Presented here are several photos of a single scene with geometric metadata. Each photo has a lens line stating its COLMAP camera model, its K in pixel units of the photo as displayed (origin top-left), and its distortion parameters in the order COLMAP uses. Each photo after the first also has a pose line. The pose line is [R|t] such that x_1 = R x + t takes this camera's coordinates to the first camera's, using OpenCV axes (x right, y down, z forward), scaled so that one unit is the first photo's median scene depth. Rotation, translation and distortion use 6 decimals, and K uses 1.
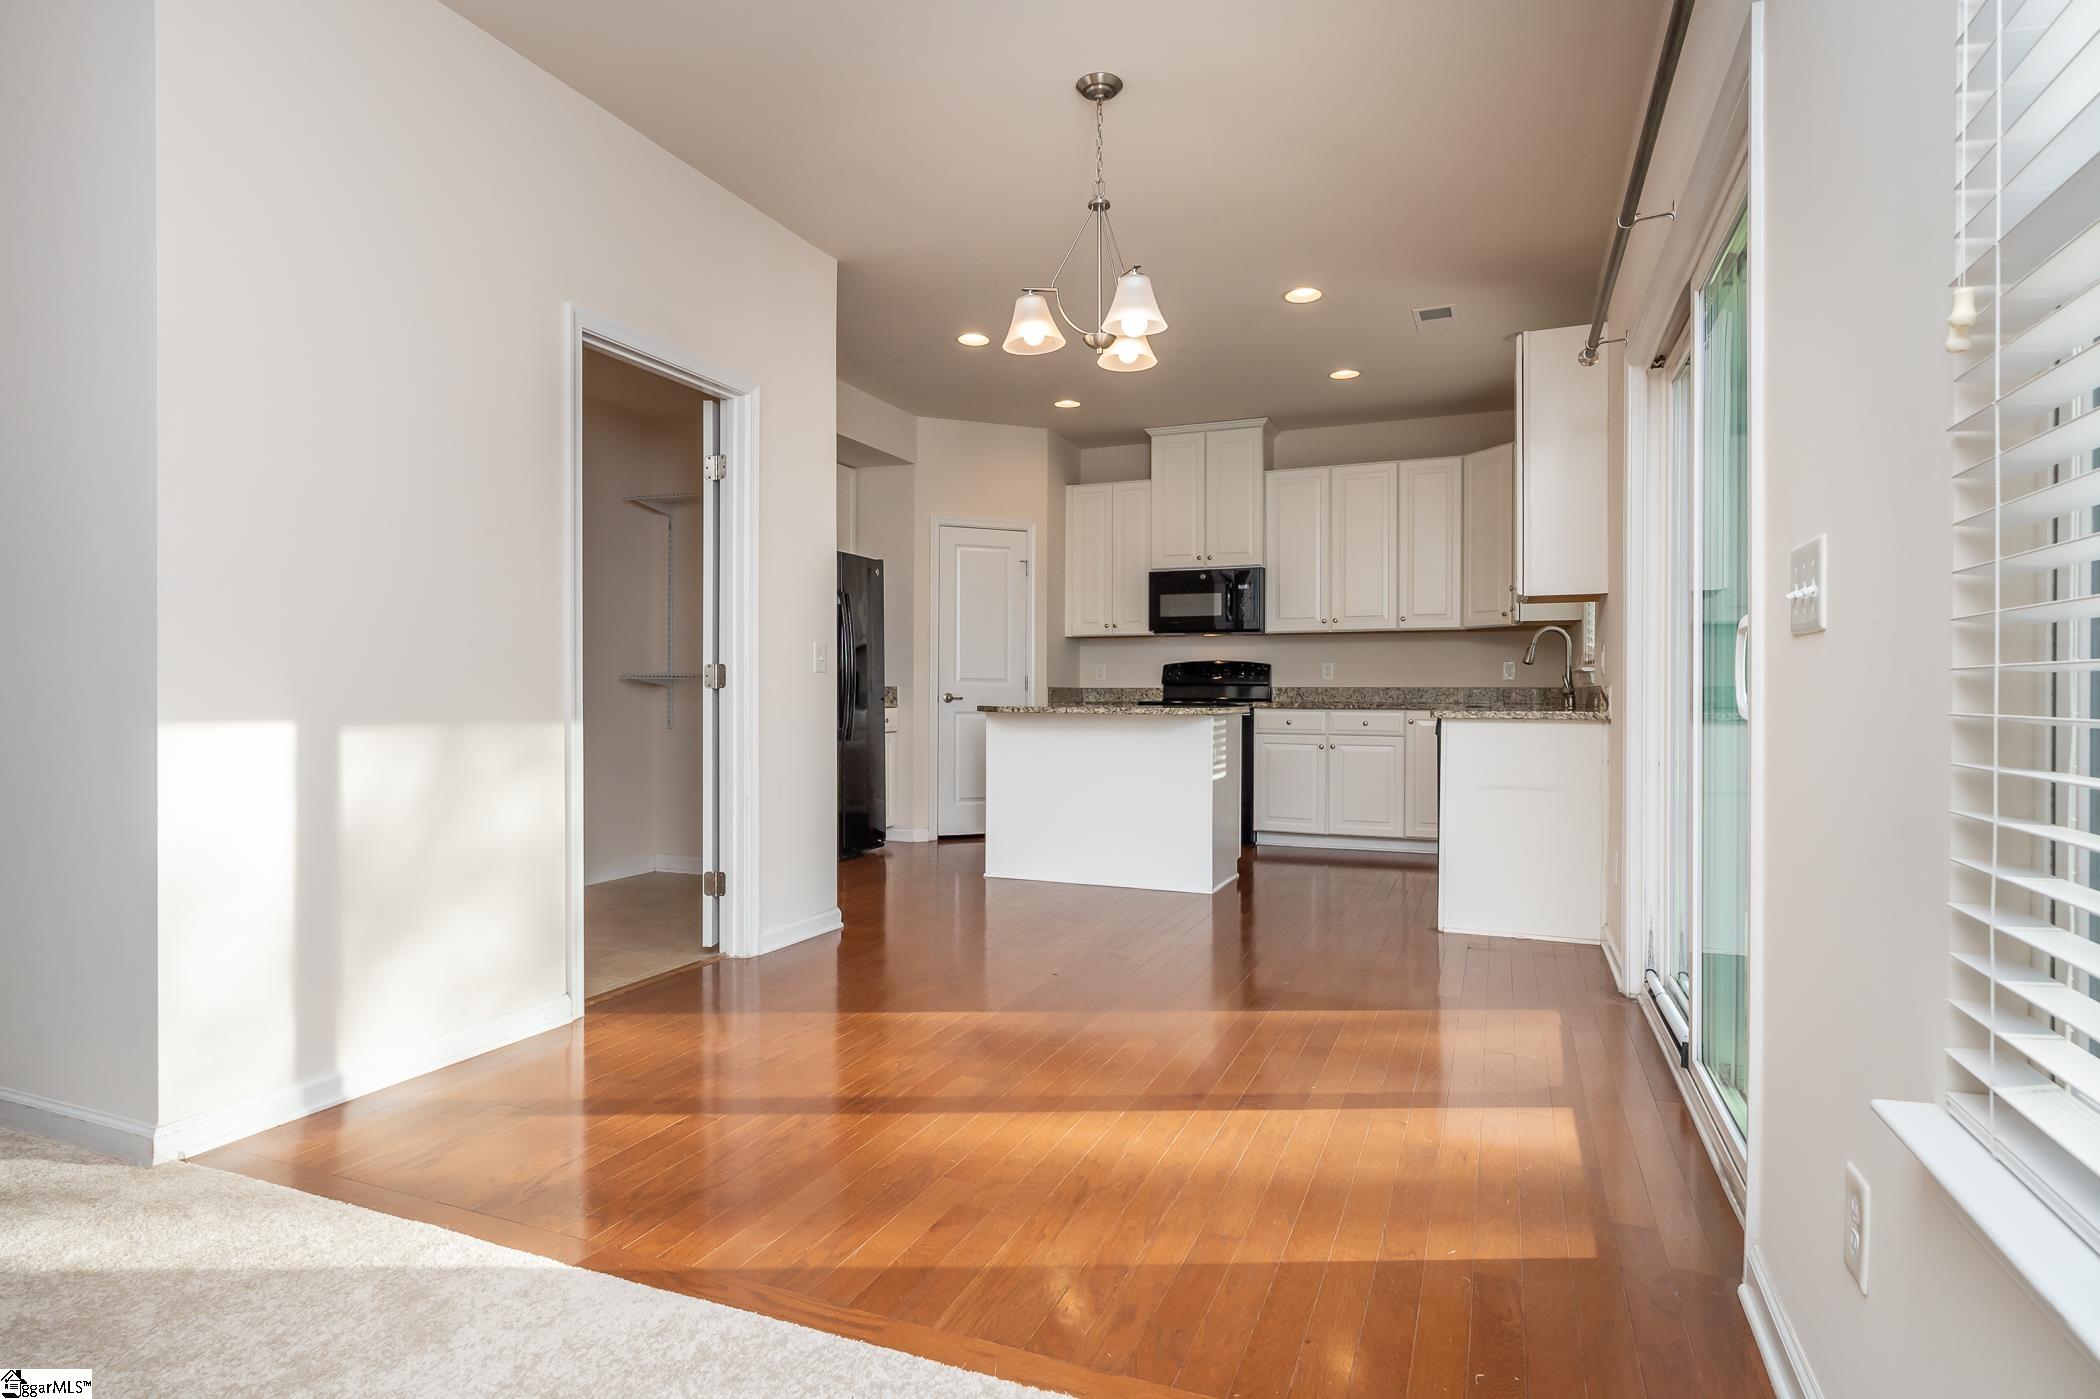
lens RADIAL K [[1086.3, 0, 1042.8], [0, 1086.3, 697.4], [0, 0, 1]] dist [0.003126, -0.000060]
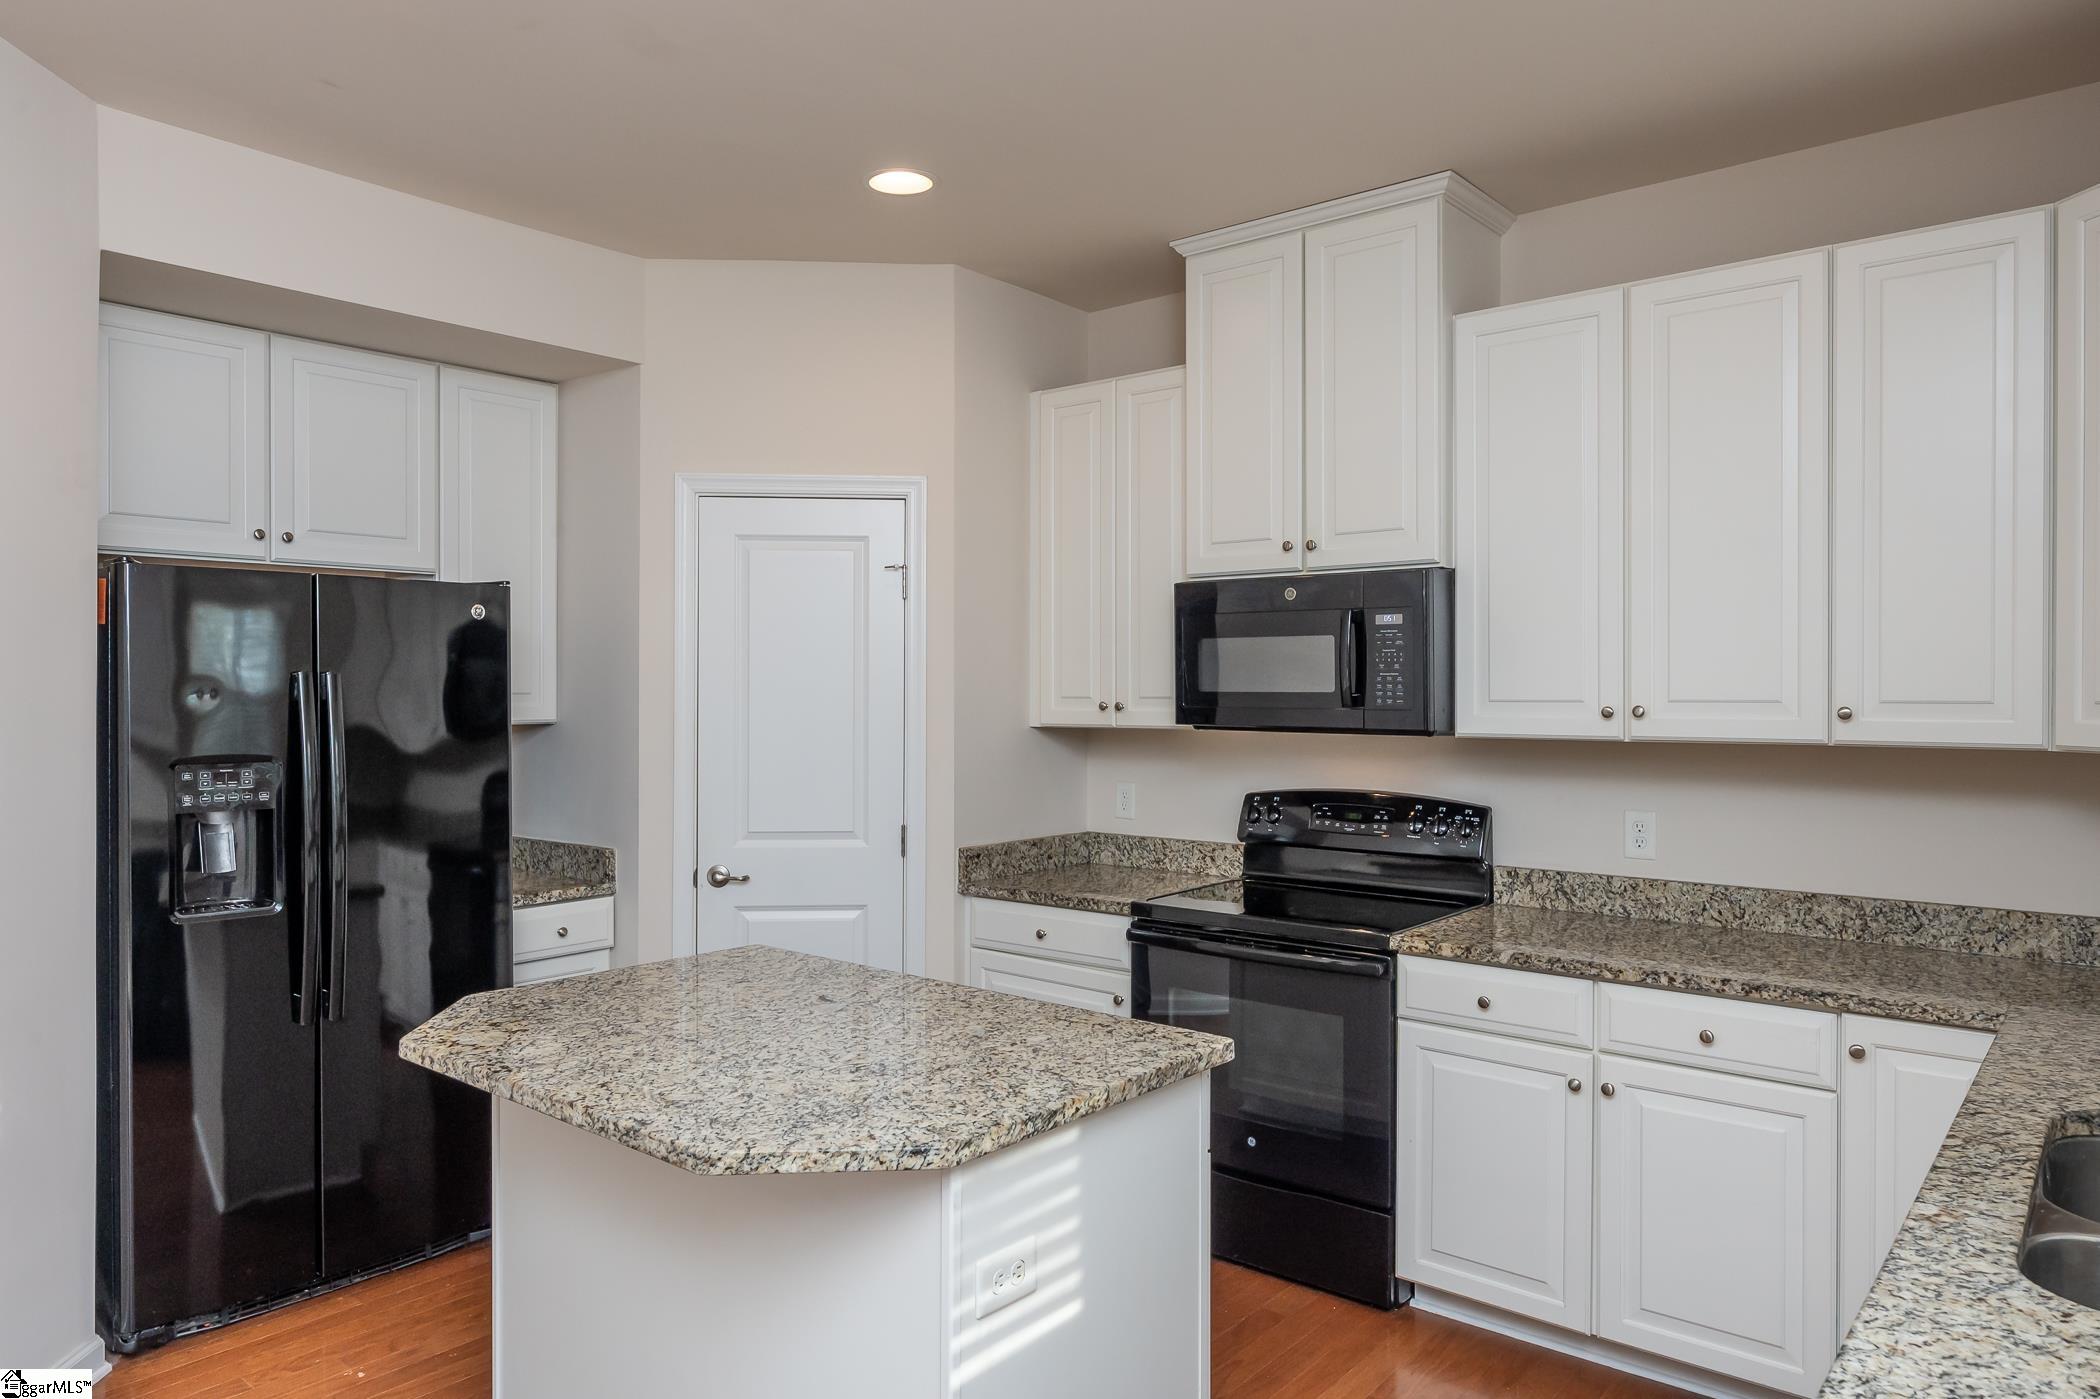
lens RADIAL K [[1333.9, 0, 1035.3], [0, 1333.9, 700.5], [0, 0, 1]] dist [-0.005240, -0.003166]
pose [[0.953258, -0.000328, -0.302157, 0.208483], [0.000993, 0.999997, 0.002048, -0.074077], [0.302156, -0.002252, 0.953256, 0.512581]]
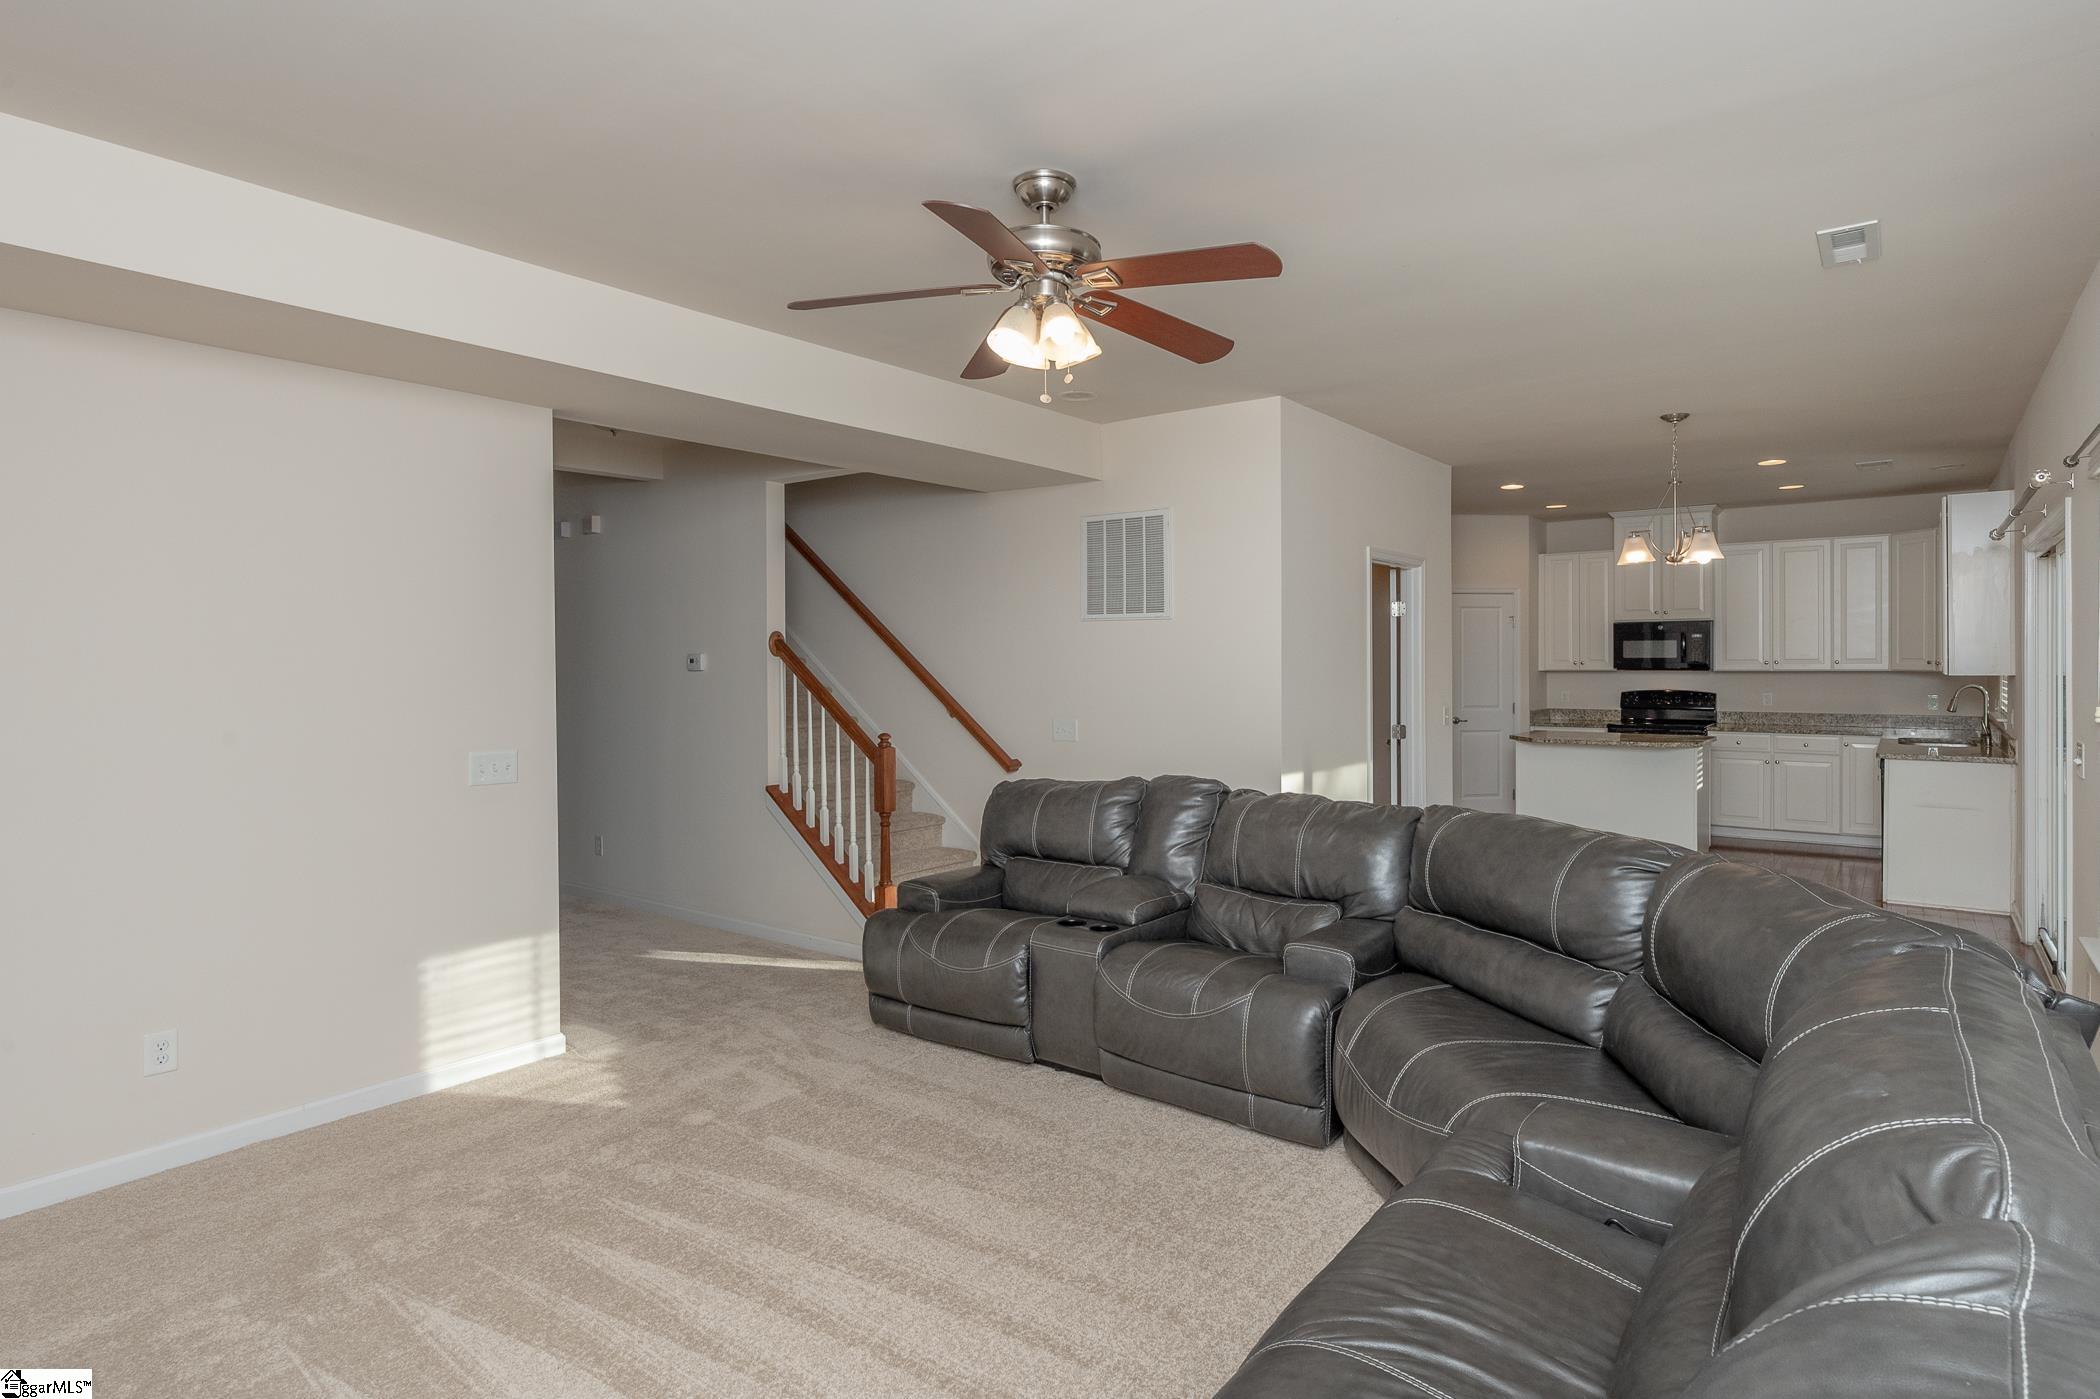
lens RADIAL K [[1086.3, 0, 1103.5], [0, 1086.3, 674.4], [0, 0, 1]] dist [0.003126, -0.000060]
pose [[0.971538, -0.006068, -0.236806, -0.194405], [0.007636, 0.999955, 0.005703, -0.068683], [0.236761, -0.007348, 0.971540, -0.425624]]
